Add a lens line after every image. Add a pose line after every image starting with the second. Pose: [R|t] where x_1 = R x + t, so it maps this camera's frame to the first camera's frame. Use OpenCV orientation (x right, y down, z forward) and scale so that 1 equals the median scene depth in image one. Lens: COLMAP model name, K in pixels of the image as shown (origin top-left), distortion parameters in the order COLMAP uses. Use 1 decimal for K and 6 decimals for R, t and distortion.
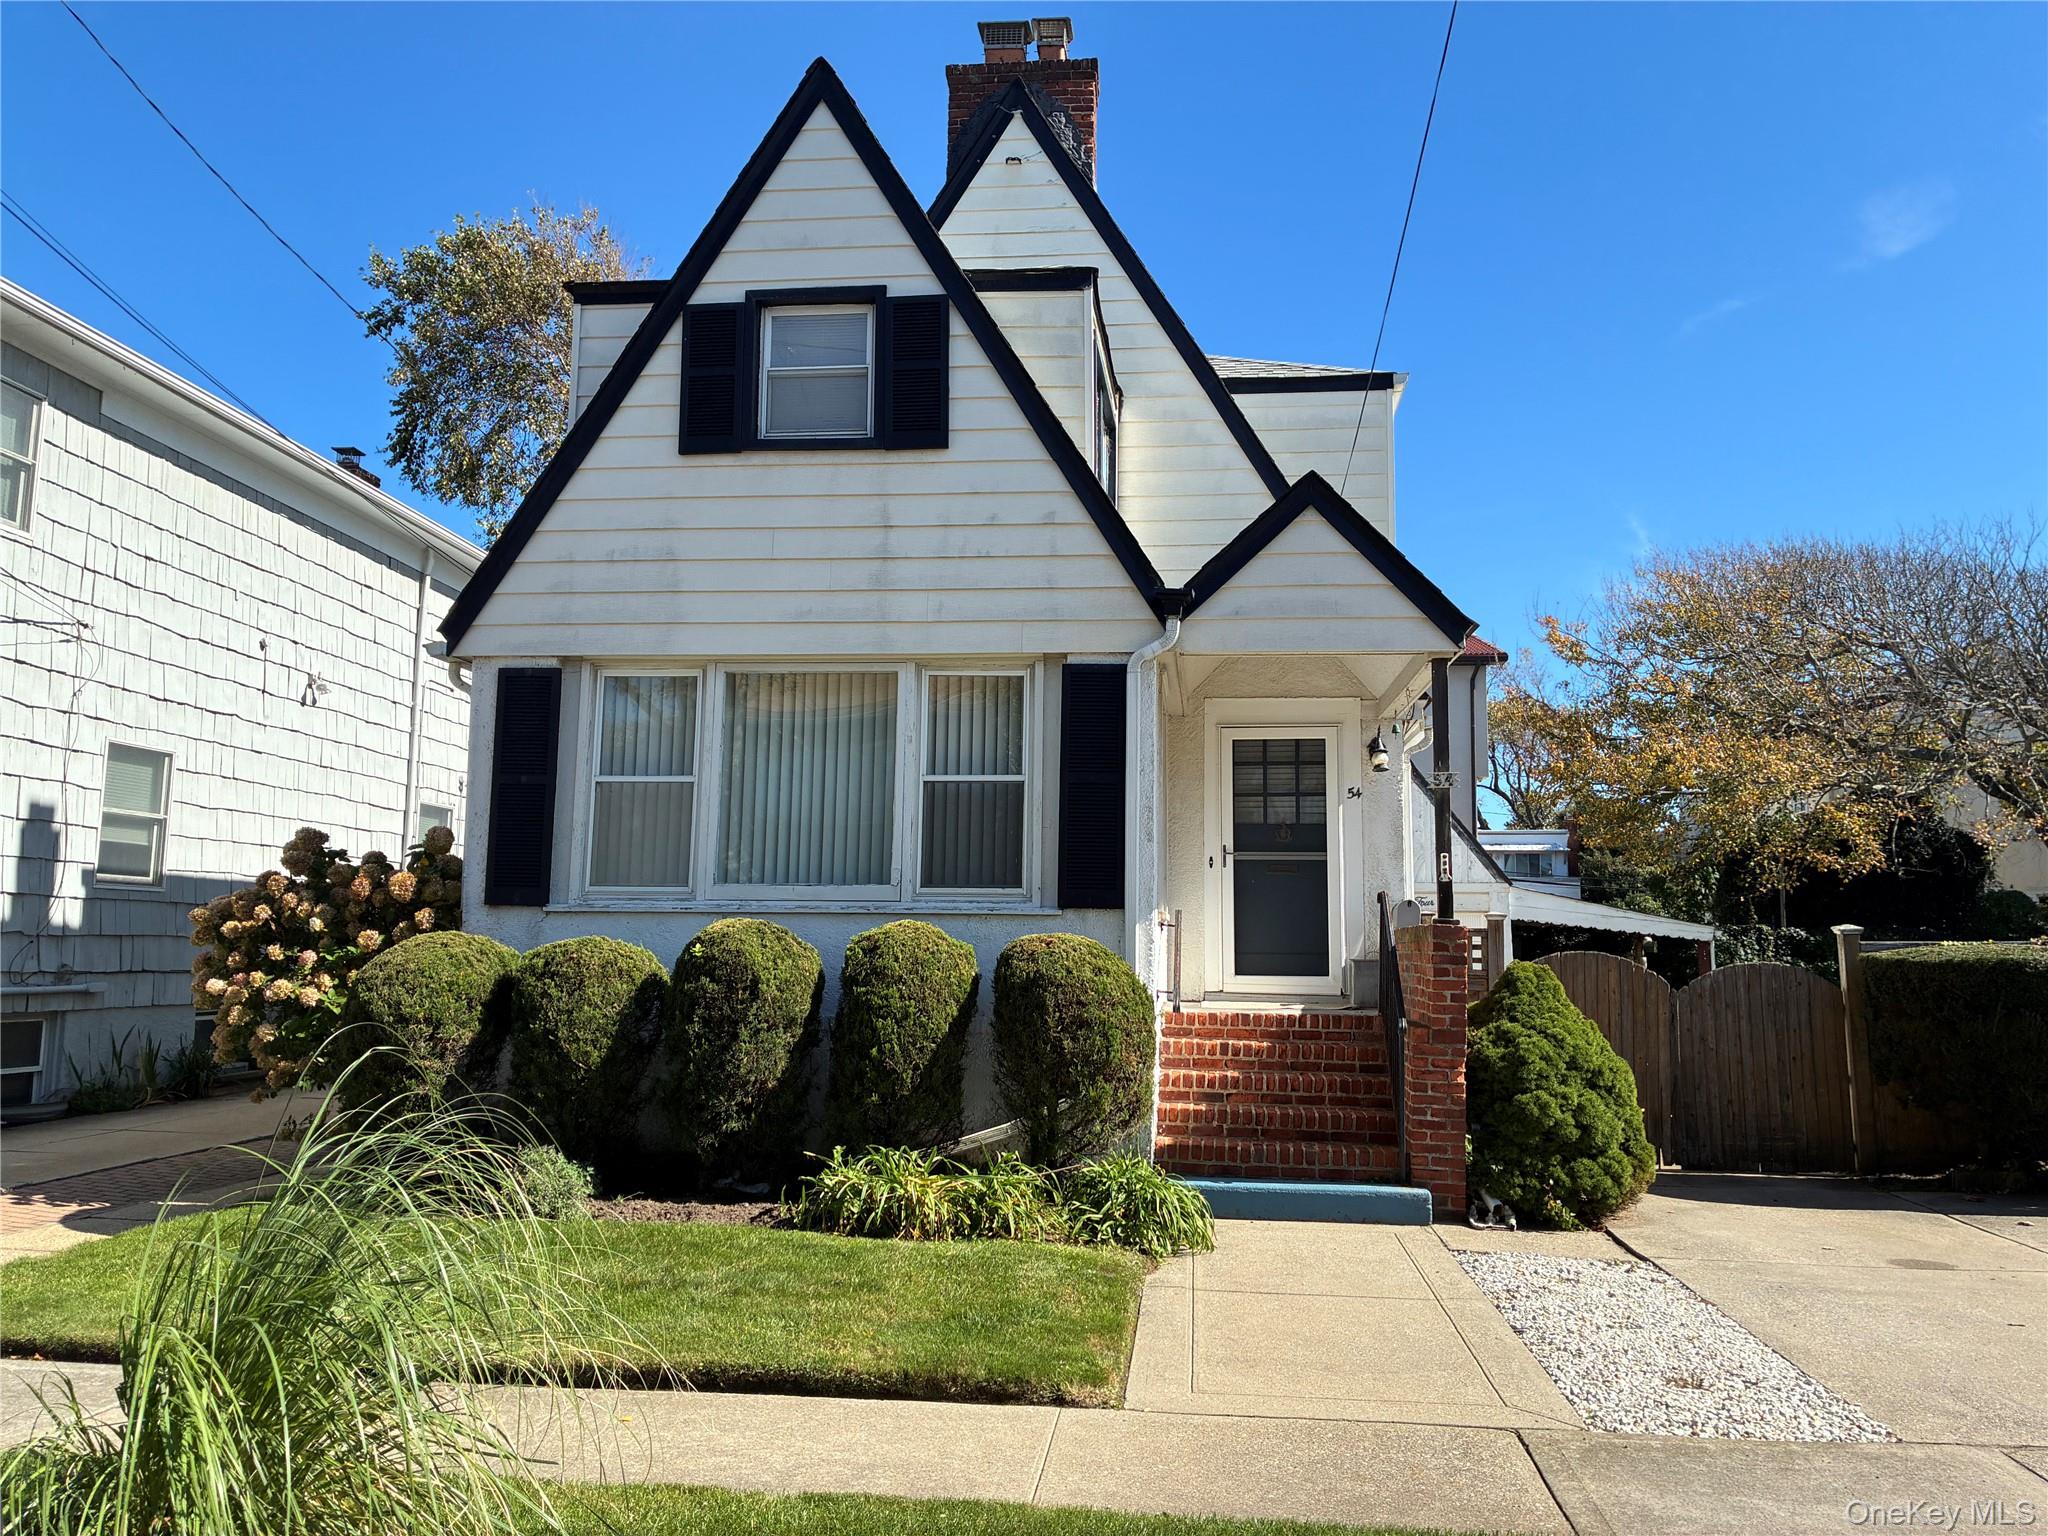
lens RADIAL K [[1539.2, 0, 1024.0], [0, 1539.2, 768.0], [0, 0, 1]] dist [0.036890, -0.050428]
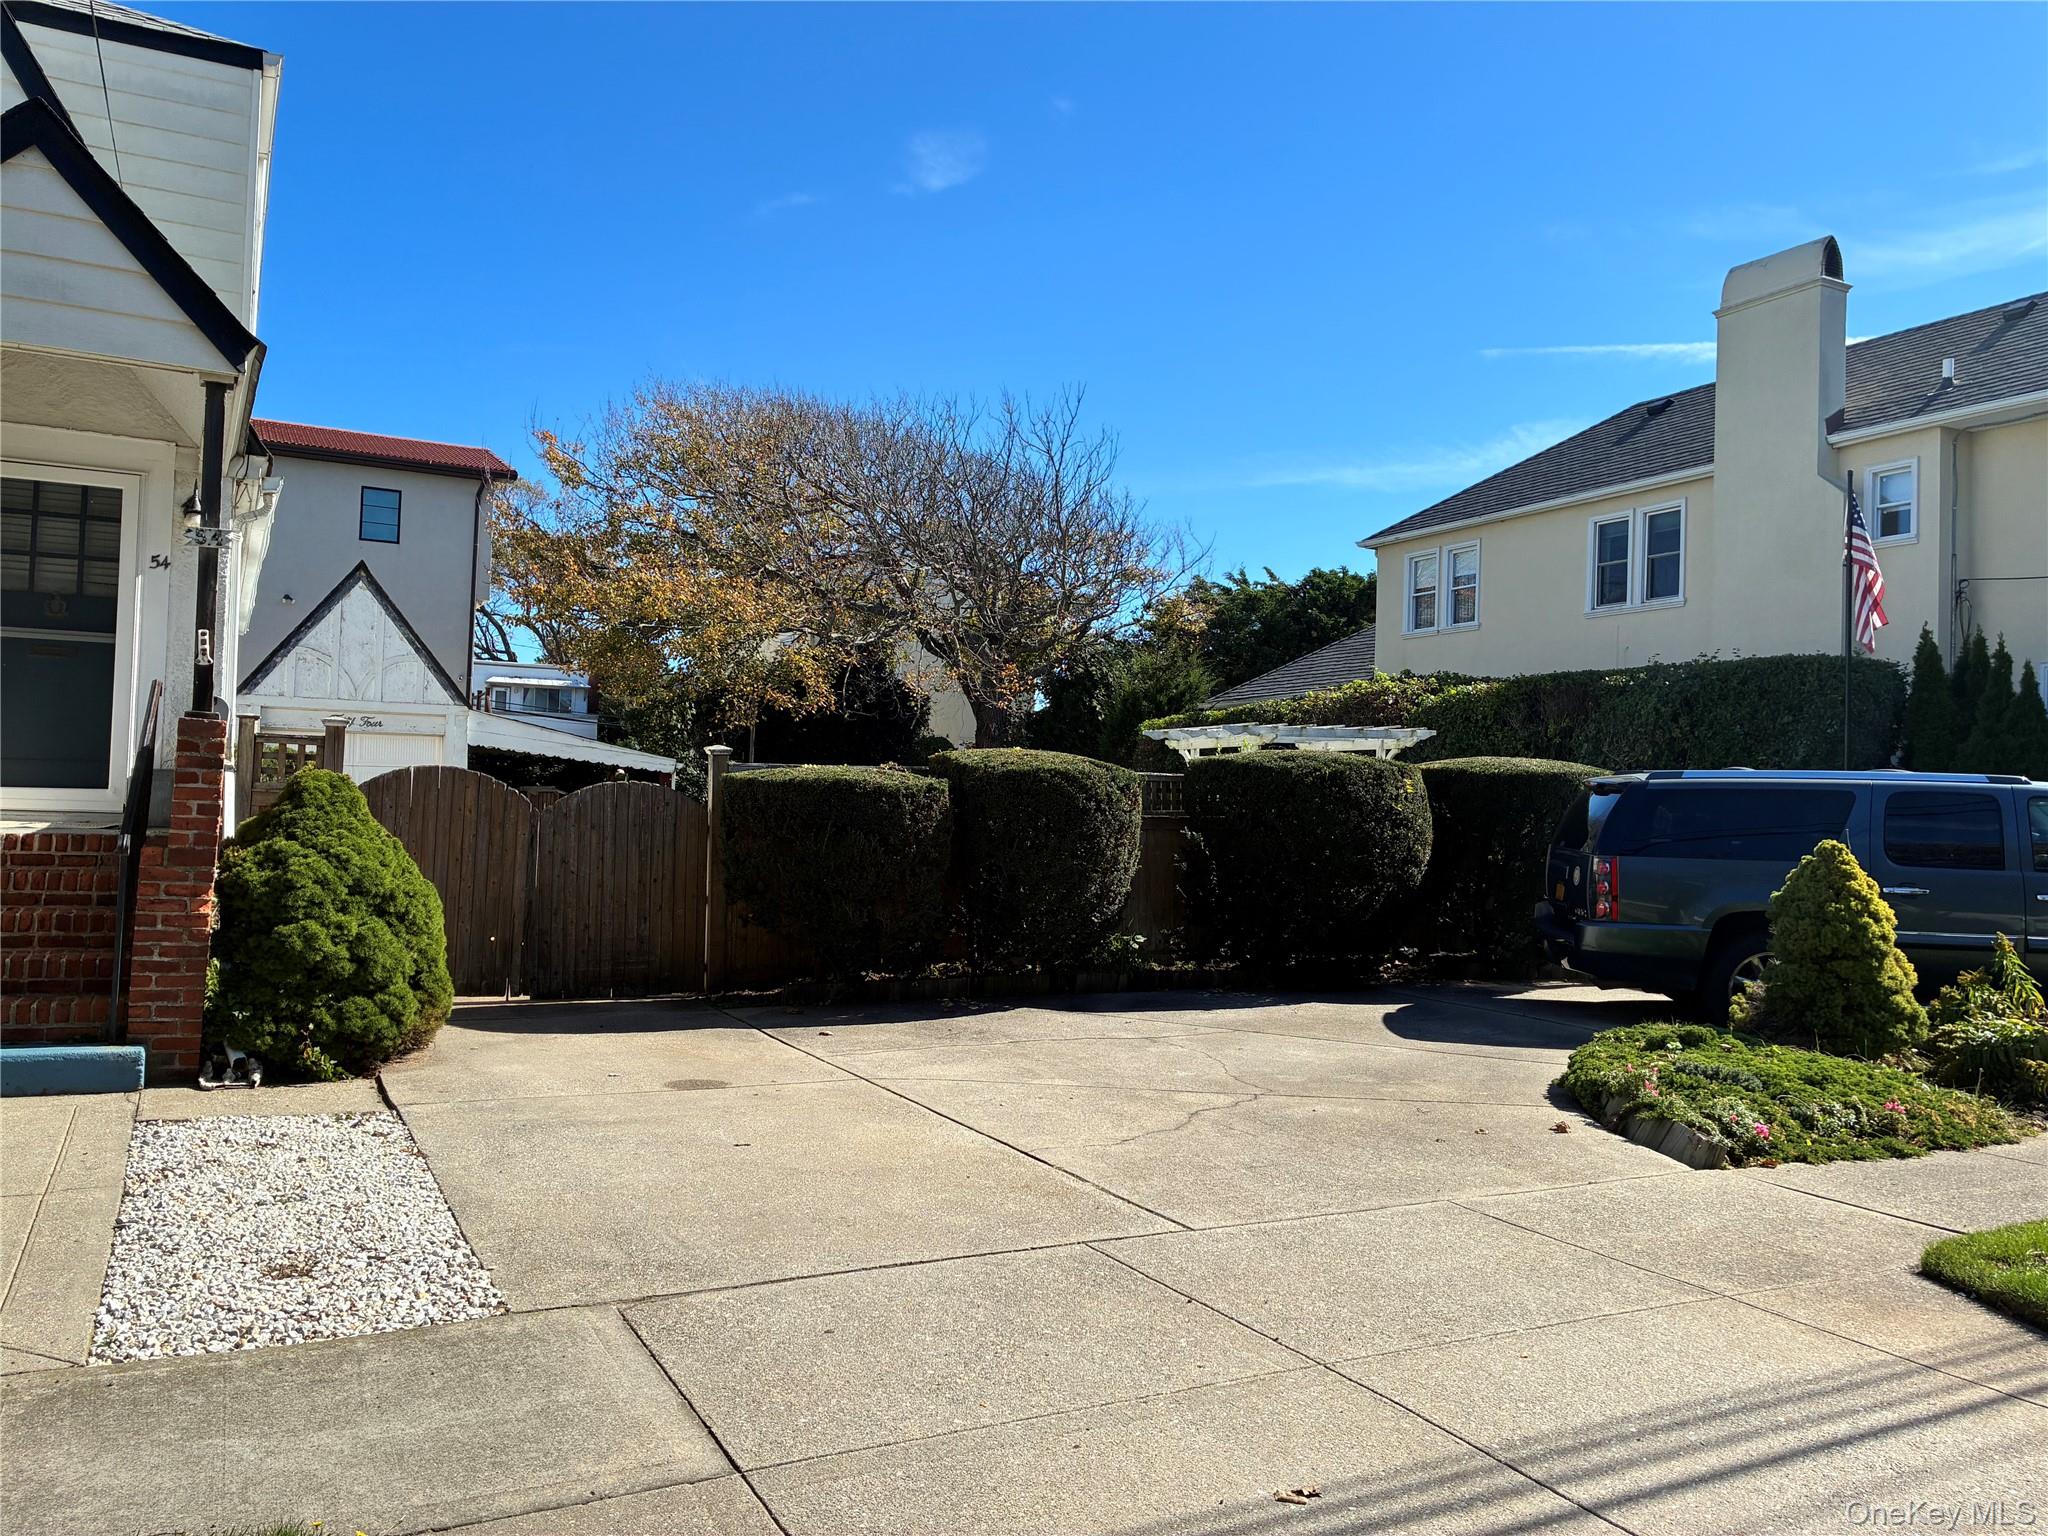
lens RADIAL K [[1539.2, 0, 1024.0], [0, 1539.2, 768.0], [0, 0, 1]] dist [0.036890, -0.050428]
pose [[0.828026, 0.026889, 0.560045, 0.146679], [-0.084312, 0.993463, 0.076957, 0.024101], [-0.554315, -0.110941, 0.824880, 0.083945]]
